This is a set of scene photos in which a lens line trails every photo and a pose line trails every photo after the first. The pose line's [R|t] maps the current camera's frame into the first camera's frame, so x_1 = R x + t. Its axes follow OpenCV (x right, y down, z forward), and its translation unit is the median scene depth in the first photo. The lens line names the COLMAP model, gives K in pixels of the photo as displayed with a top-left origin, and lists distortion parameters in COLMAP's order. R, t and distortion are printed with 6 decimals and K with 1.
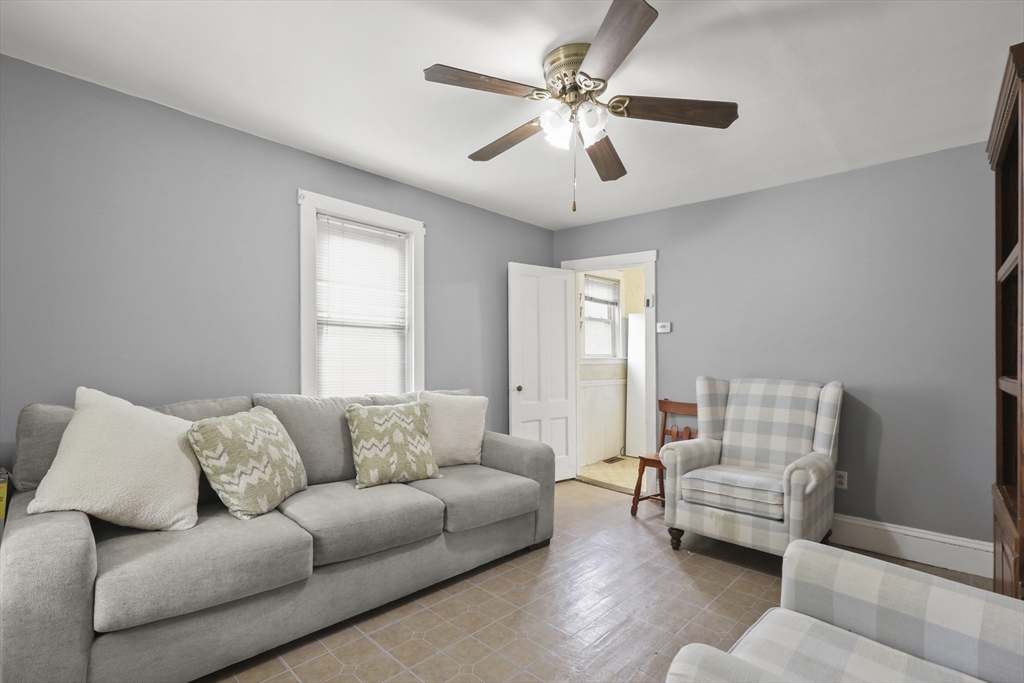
lens RADIAL K [[464.7, 0, 510.4], [0, 464.7, 366.2], [0, 0, 1]] dist [0.000789, 0.000557]
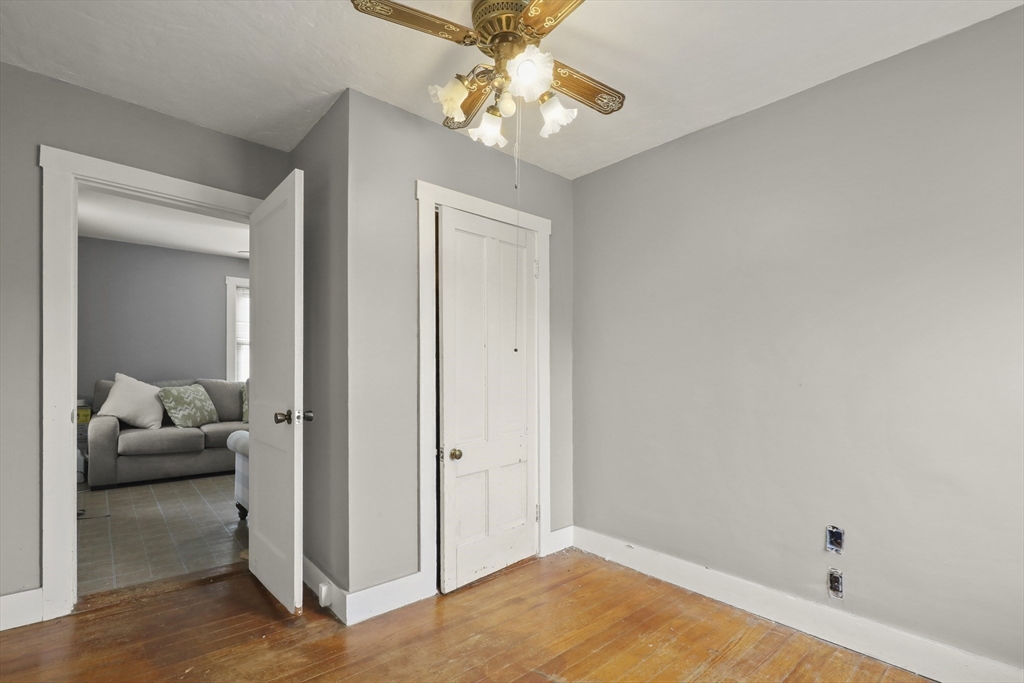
lens RADIAL K [[464.7, 0, 514.4], [0, 464.7, 369.4], [0, 0, 1]] dist [0.000789, 0.000557]
pose [[0.996618, 0.001983, -0.082152, 1.353972], [-0.001962, 0.999998, 0.000330, 0.017217], [0.082153, -0.000168, 0.996620, -1.267780]]
